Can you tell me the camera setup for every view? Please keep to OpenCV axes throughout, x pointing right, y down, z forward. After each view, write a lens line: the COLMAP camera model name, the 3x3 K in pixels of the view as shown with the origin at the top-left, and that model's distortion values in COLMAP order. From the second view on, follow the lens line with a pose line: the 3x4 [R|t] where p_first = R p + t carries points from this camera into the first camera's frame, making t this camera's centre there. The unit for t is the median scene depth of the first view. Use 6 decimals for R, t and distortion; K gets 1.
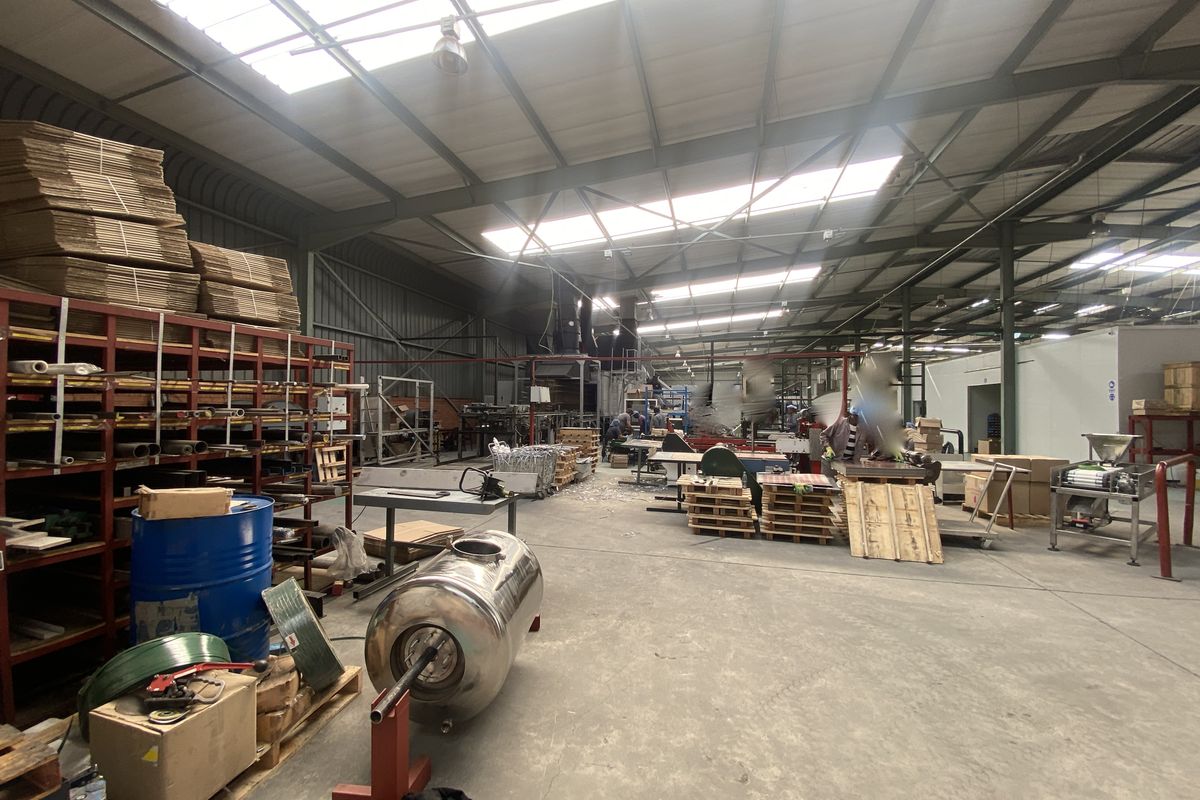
lens RADIAL K [[475.8, 0, 600.0], [0, 475.8, 400.0], [0, 0, 1]] dist [0.012958, -0.017568]
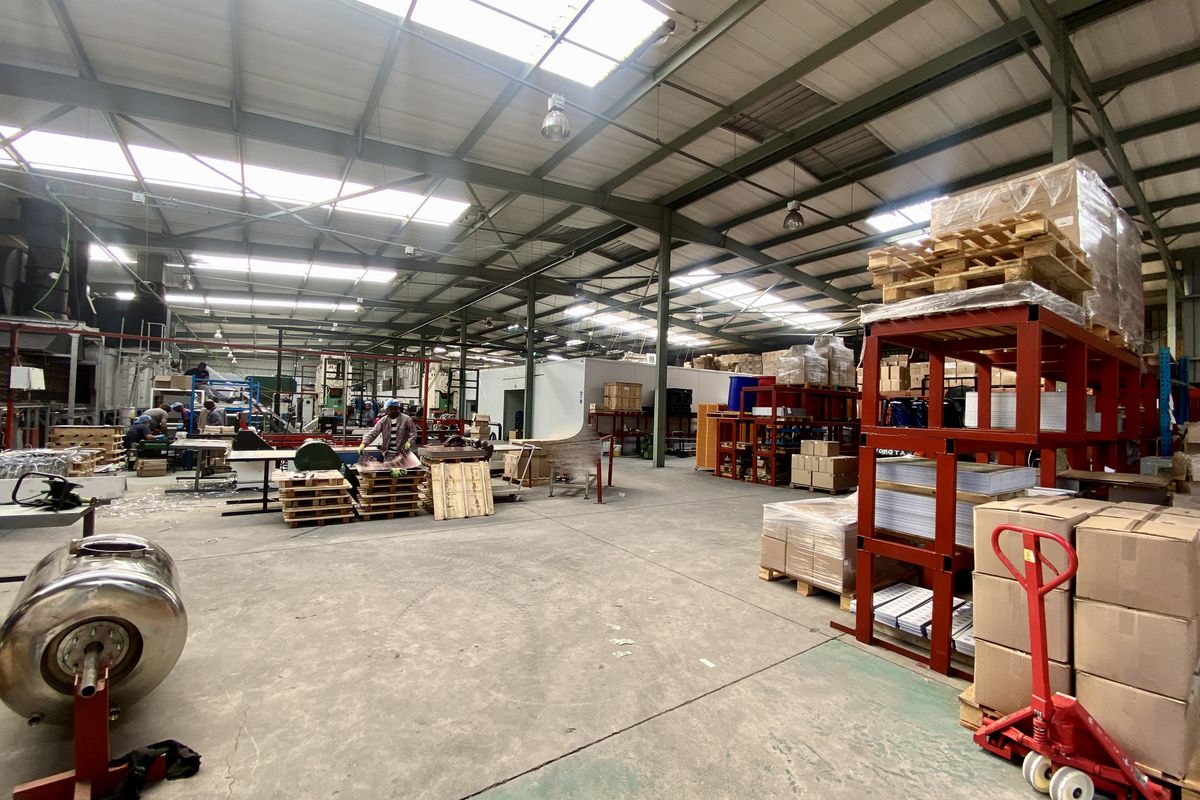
lens RADIAL K [[475.8, 0, 600.0], [0, 475.8, 400.0], [0, 0, 1]] dist [0.012958, -0.017568]
pose [[0.648919, 0.026281, 0.760403, -0.098327], [-0.032624, 0.999445, -0.006702, -0.002697], [-0.760158, -0.020458, 0.649417, -0.096732]]
